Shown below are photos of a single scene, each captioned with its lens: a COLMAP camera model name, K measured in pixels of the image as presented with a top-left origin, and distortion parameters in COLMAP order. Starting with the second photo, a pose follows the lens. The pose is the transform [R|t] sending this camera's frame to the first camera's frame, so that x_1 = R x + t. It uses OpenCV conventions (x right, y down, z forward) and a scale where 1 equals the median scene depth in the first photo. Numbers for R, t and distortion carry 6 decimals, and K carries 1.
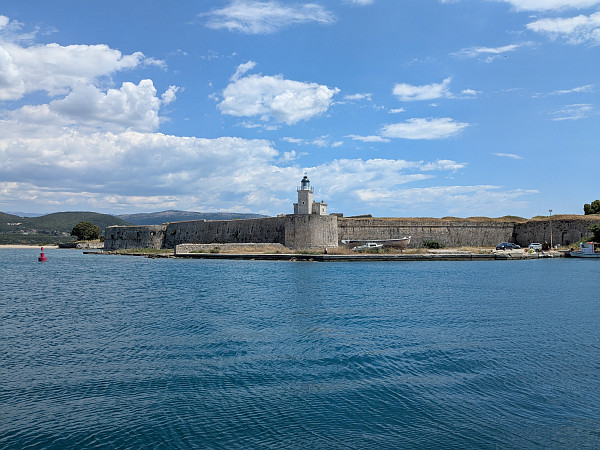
lens RADIAL K [[458.9, 0, 300.0], [0, 458.9, 225.0], [0, 0, 1]] dist [0.002643, 0.000195]
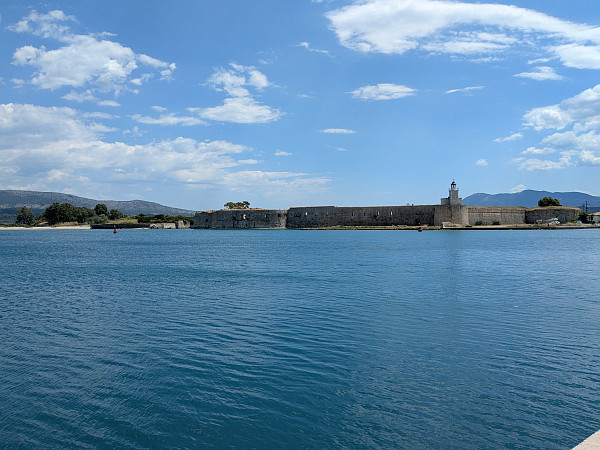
lens RADIAL K [[458.9, 0, 300.0], [0, 458.9, 225.0], [0, 0, 1]] dist [0.002643, 0.000195]
pose [[0.905814, -0.005638, 0.423639, -0.536159], [-0.011731, 0.999194, 0.038380, -0.003182], [-0.423514, -0.039735, 0.905018, -0.119438]]
